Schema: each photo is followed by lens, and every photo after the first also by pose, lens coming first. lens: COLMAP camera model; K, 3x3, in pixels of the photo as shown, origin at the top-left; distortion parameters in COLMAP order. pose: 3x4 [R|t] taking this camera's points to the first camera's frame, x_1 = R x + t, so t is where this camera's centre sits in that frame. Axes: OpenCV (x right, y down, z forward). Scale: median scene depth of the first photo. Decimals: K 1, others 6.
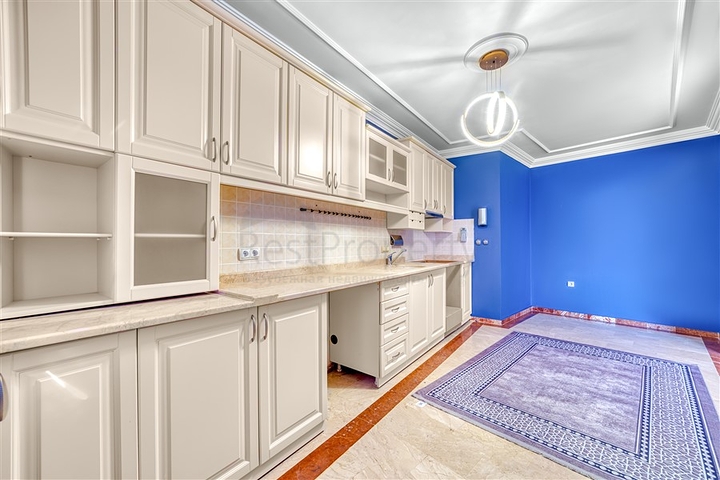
lens RADIAL K [[281.8, 0, 356.1], [0, 281.8, 245.4], [0, 0, 1]] dist [-0.007023, 0.000316]
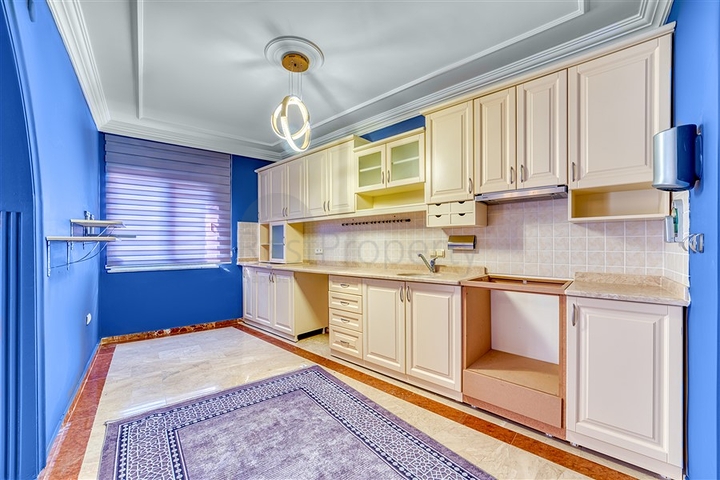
lens RADIAL K [[281.8, 0, 356.1], [0, 281.8, 245.4], [0, 0, 1]] dist [-0.007023, 0.000316]
pose [[-0.075945, 0.004425, -0.997102, 1.298079], [-0.000529, 0.999990, 0.004478, -0.017742], [0.997112, 0.000867, -0.075942, 1.131604]]
